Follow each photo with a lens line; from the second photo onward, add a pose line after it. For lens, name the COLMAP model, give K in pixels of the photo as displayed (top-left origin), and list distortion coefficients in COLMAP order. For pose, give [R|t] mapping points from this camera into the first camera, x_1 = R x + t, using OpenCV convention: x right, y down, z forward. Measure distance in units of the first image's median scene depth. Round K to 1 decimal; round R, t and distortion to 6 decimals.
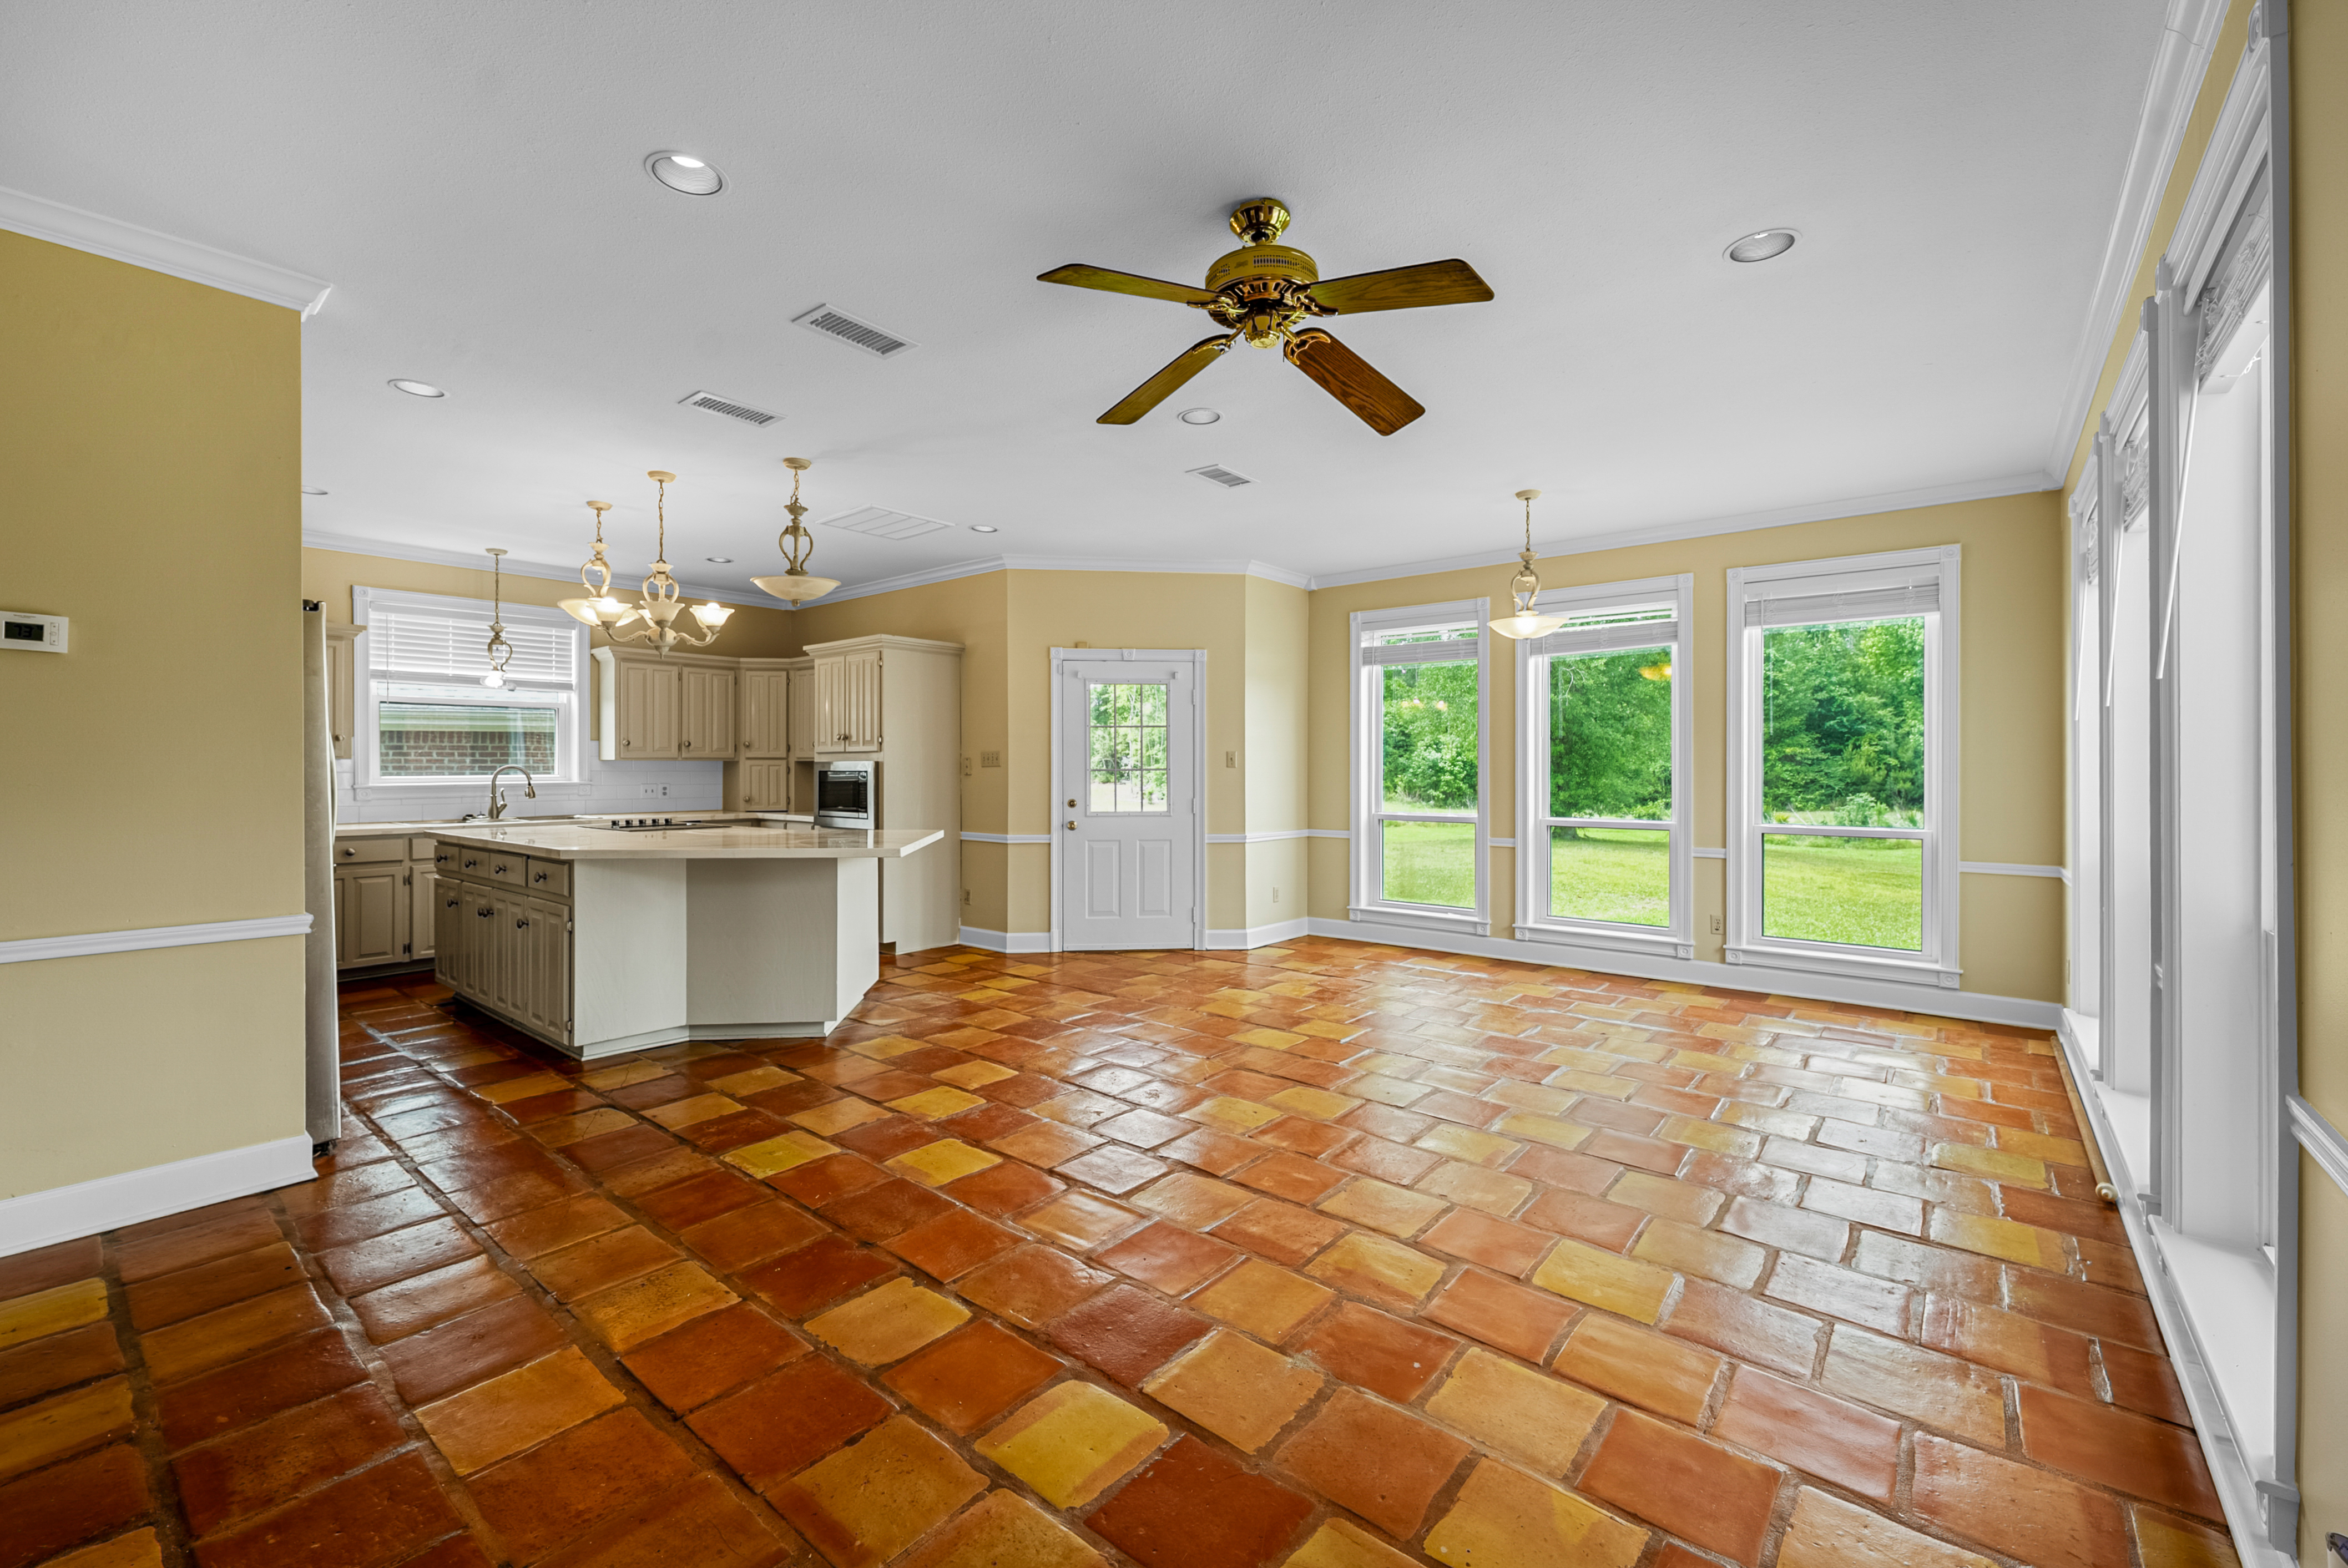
lens RADIAL K [[958.5, 0, 1169.0], [0, 958.5, 780.6], [0, 0, 1]] dist [-0.001430, -0.000397]
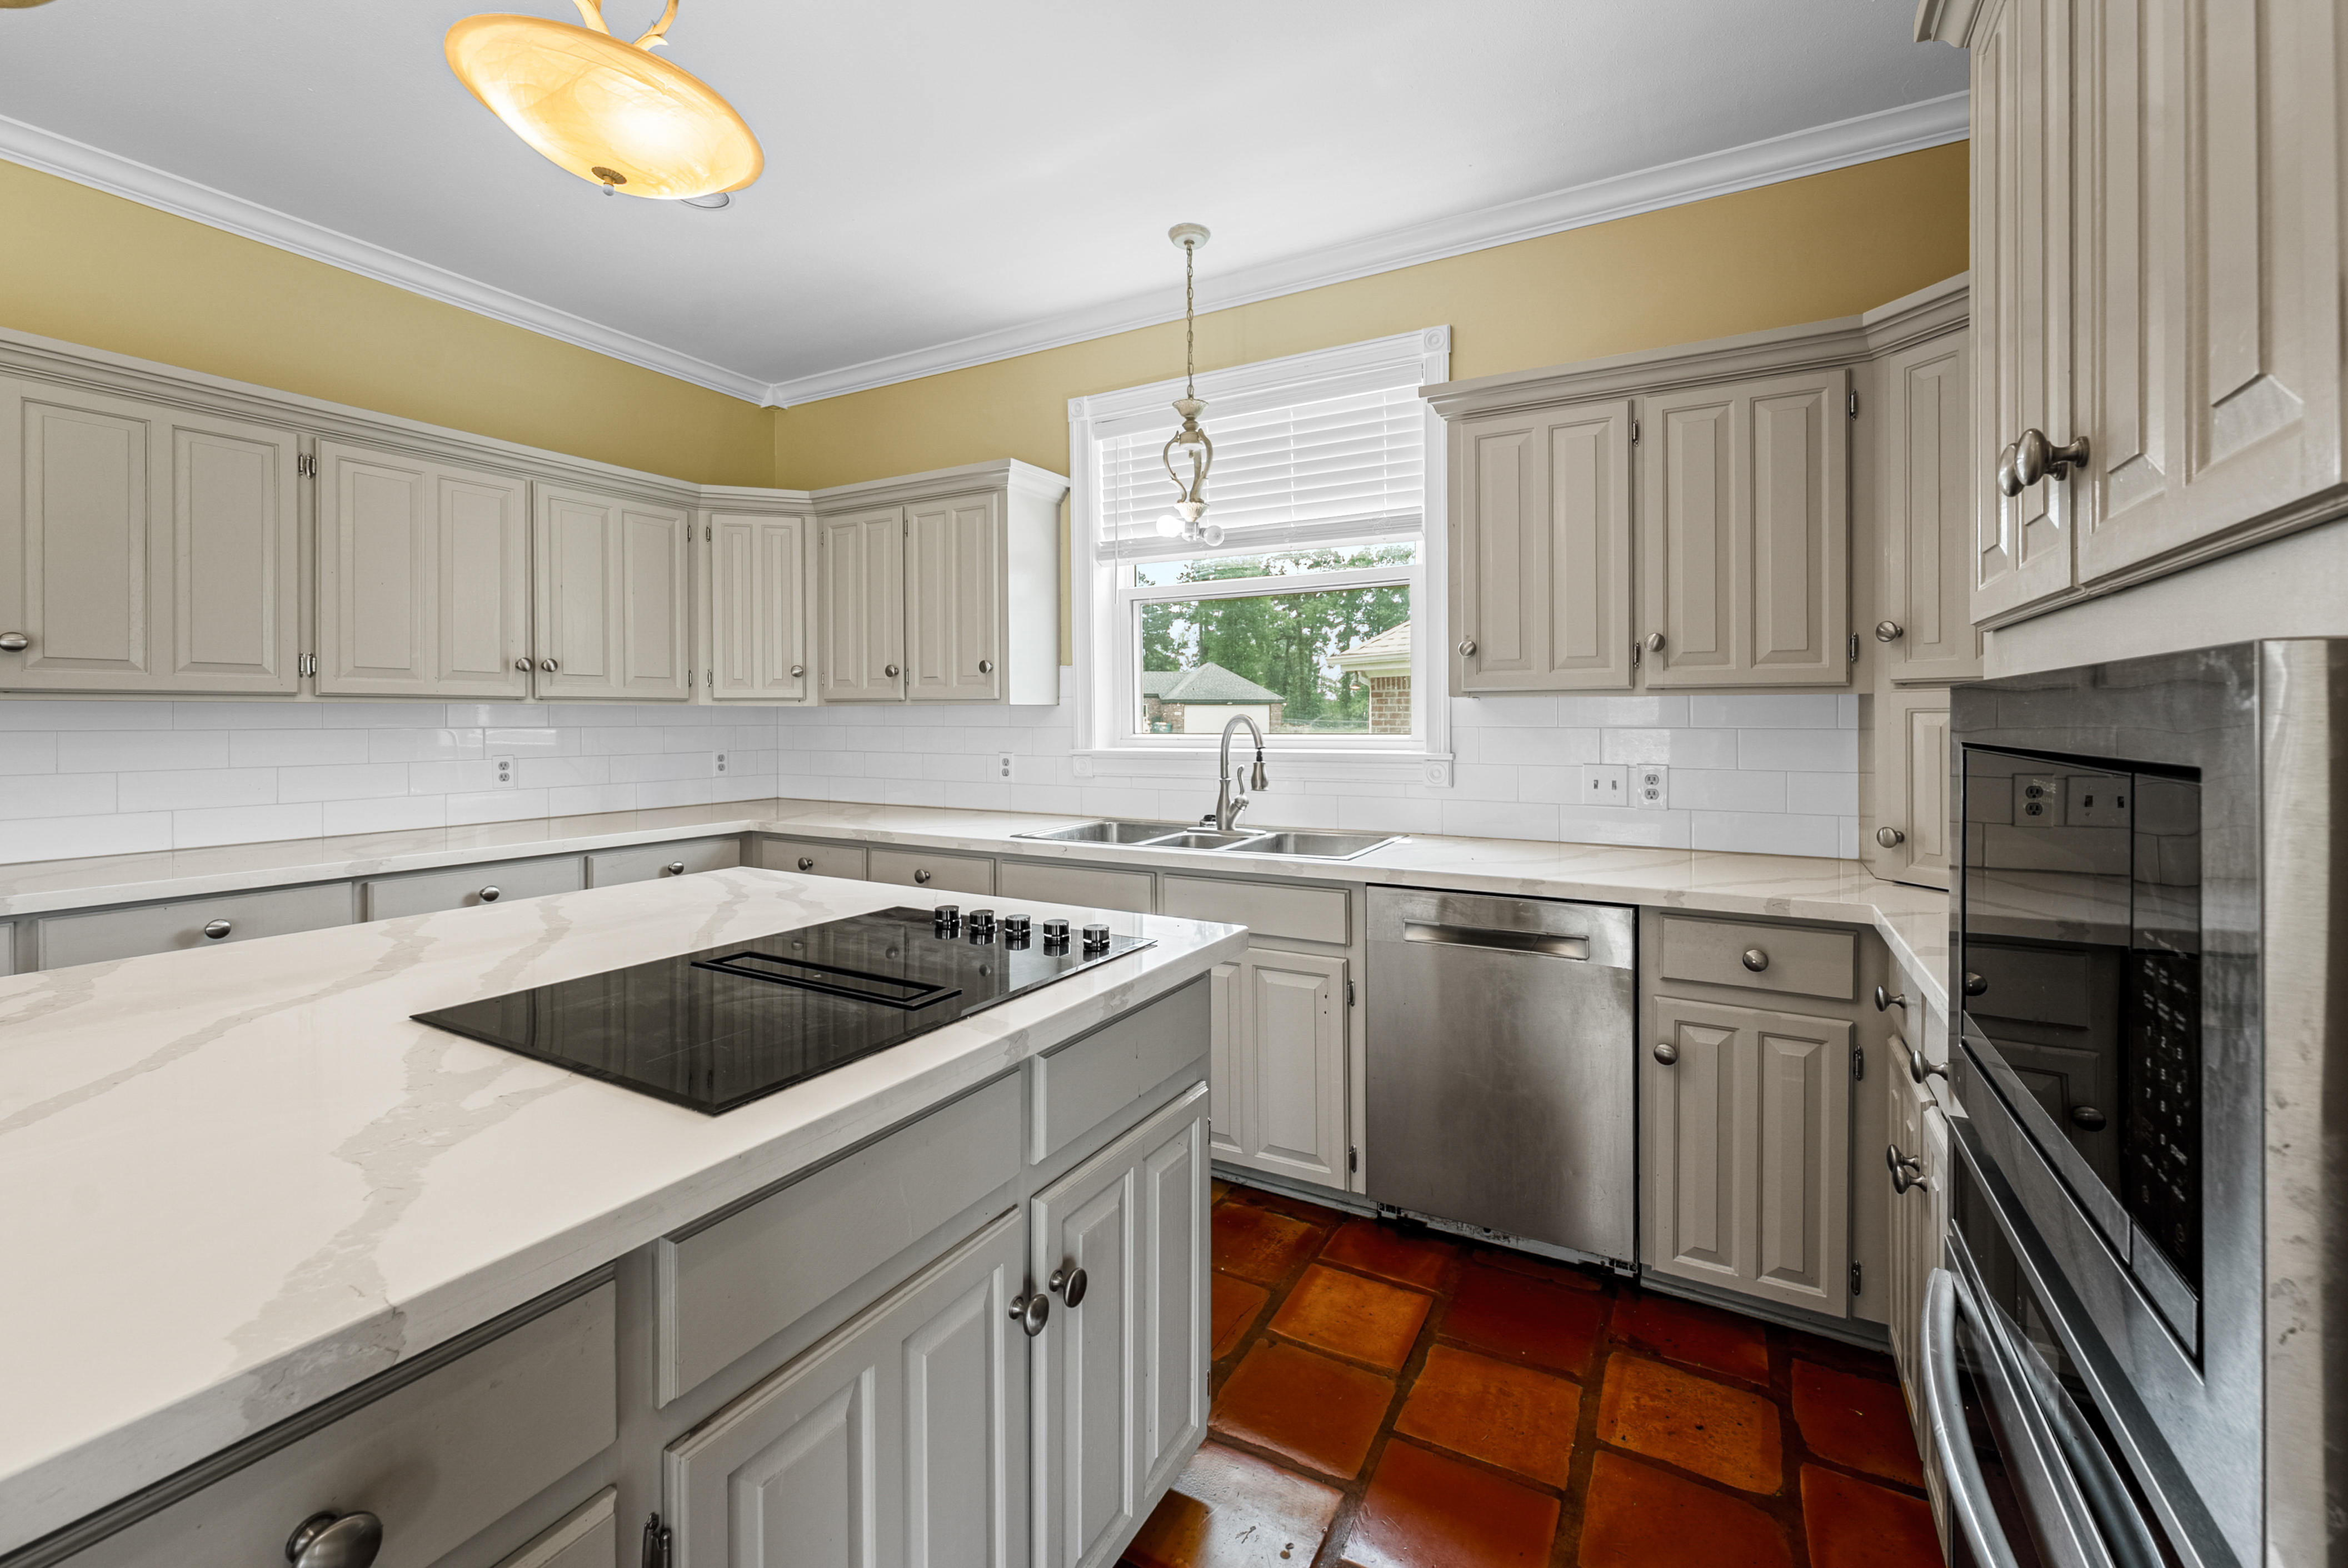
lens RADIAL K [[988.3, 0, 1159.1], [0, 988.3, 721.6], [0, 0, 1]] dist [-0.000684, -0.000152]
pose [[0.171822, 0.003991, -0.985120, -0.237414], [-0.013112, 0.999912, 0.001764, -0.012146], [0.985041, 0.012614, 0.171859, 0.868841]]
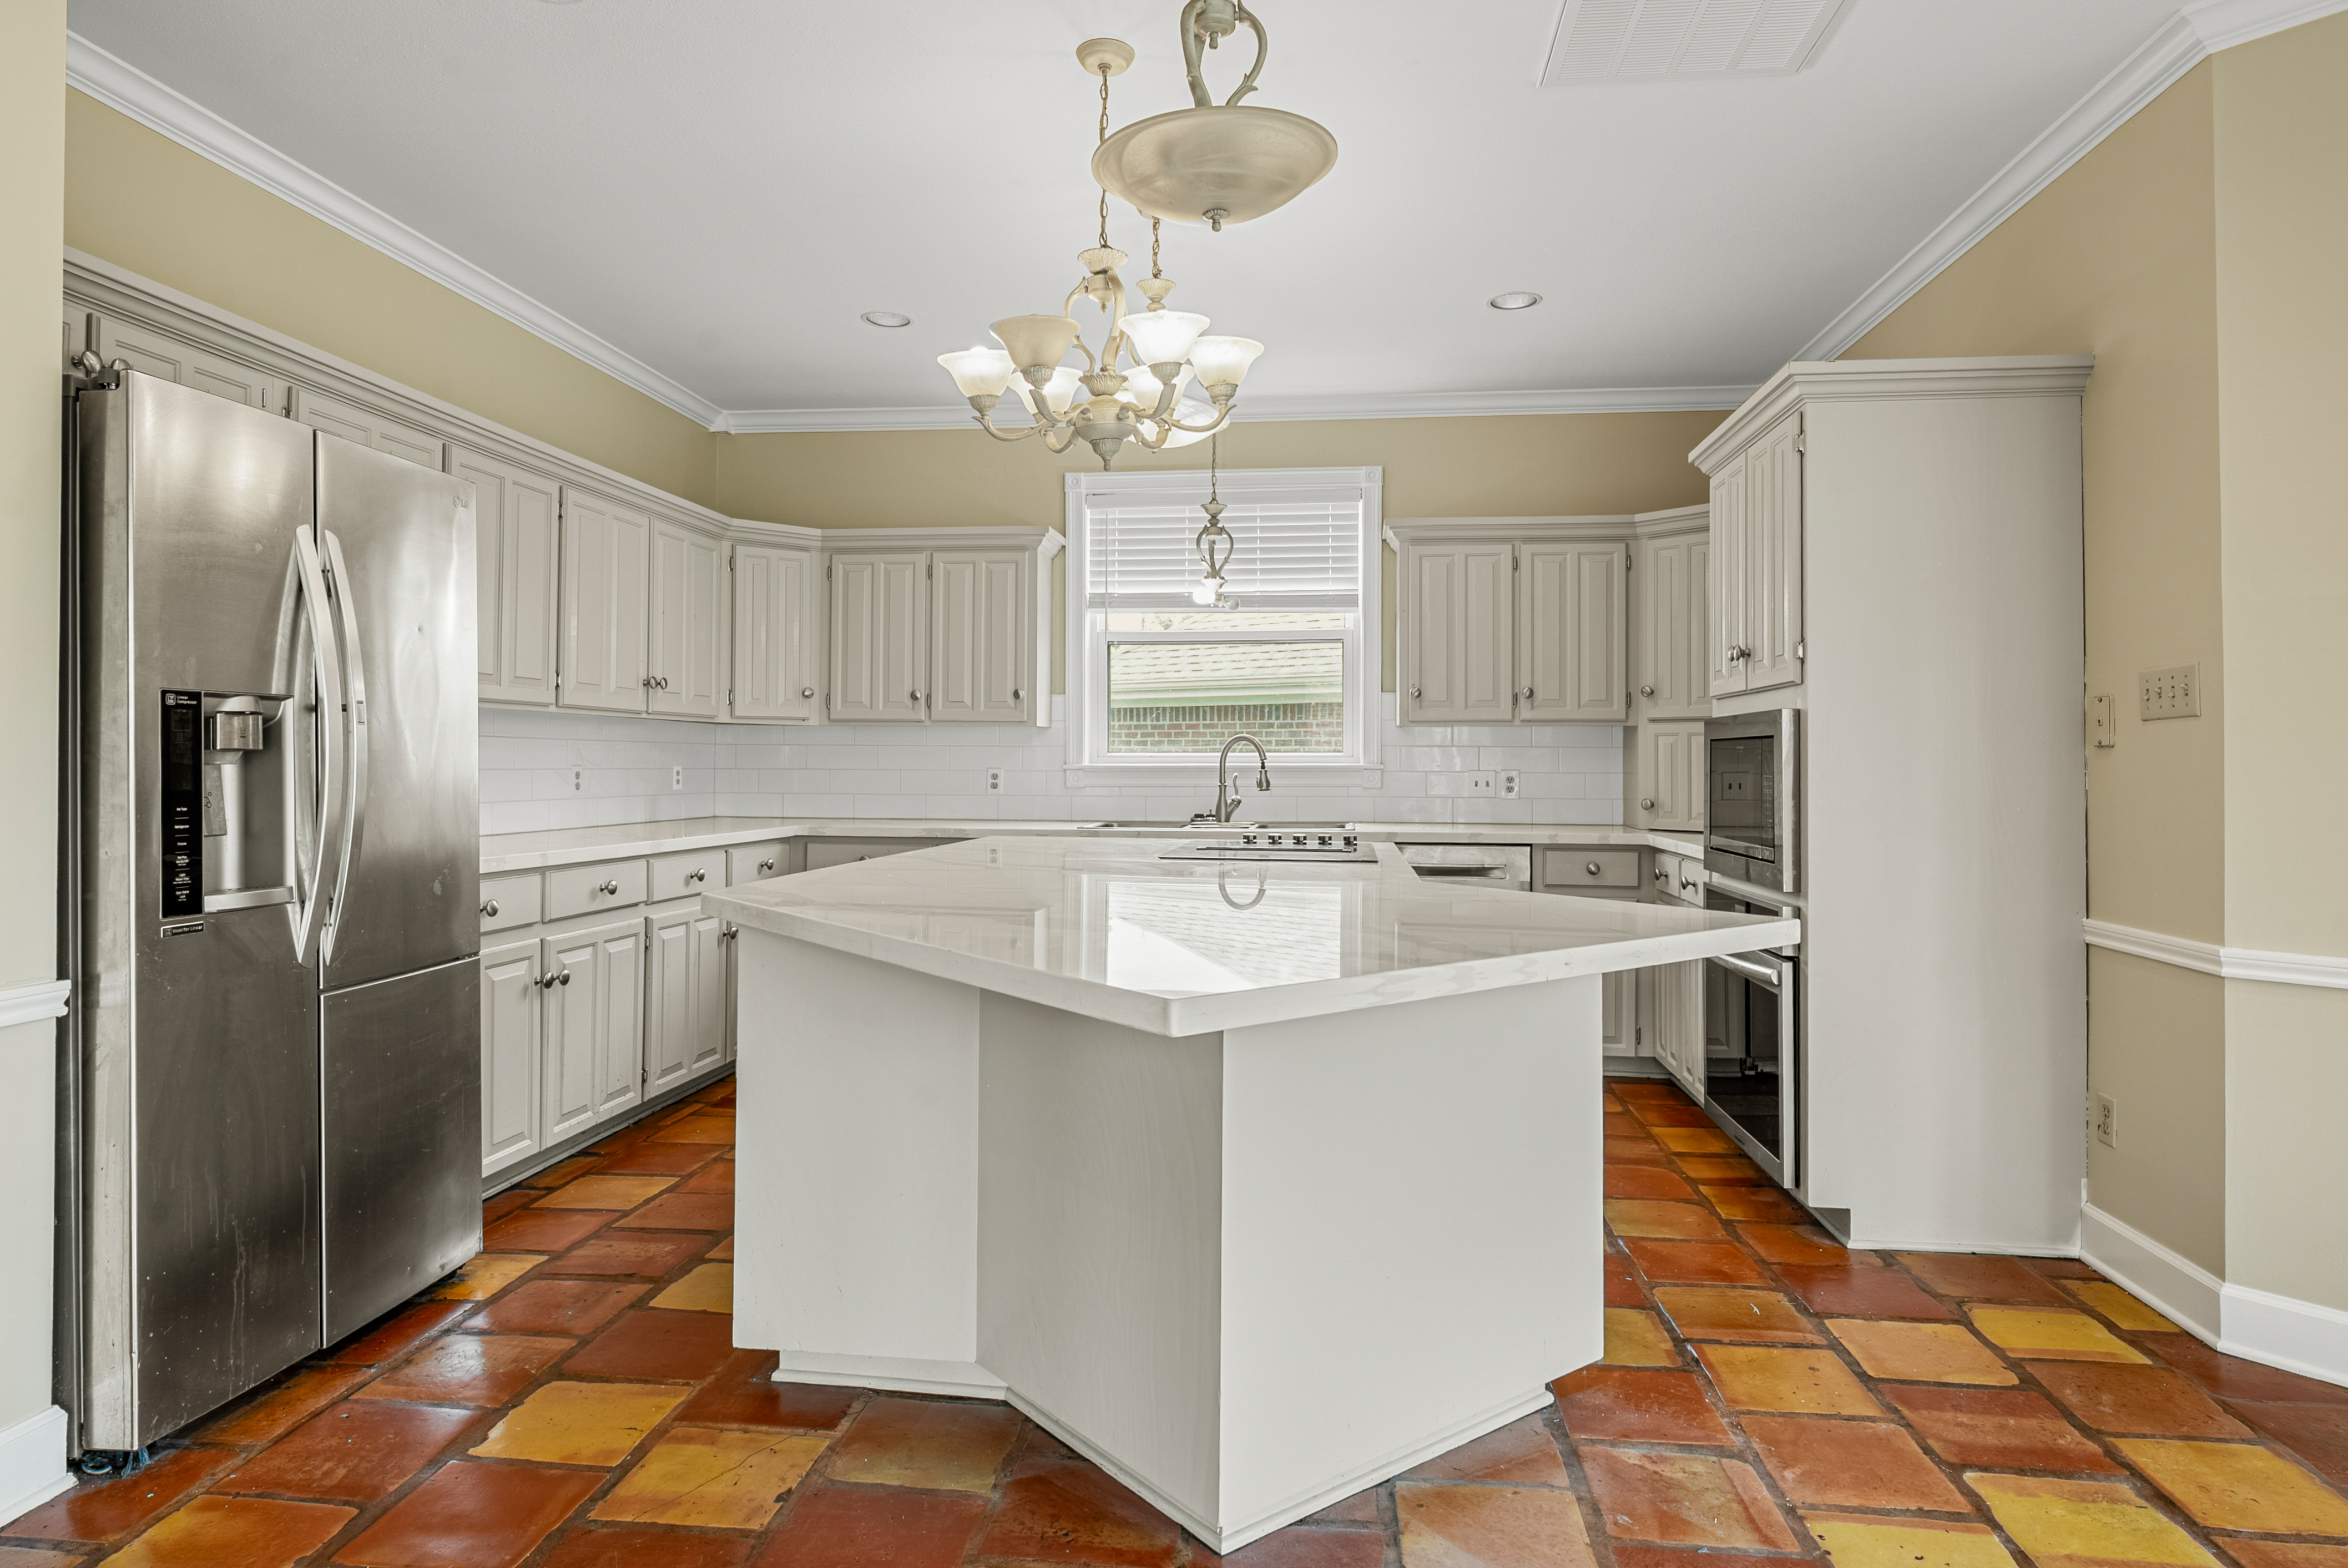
lens RADIAL K [[1368.3, 0, 1172.0], [0, 1368.3, 739.3], [0, 0, 1]] dist [-0.003341, -0.001783]
pose [[0.535978, -0.010936, -0.844161, 0.013470], [-0.017404, 0.999560, -0.023999, 0.008260], [0.844052, 0.027554, 0.535552, 0.495509]]
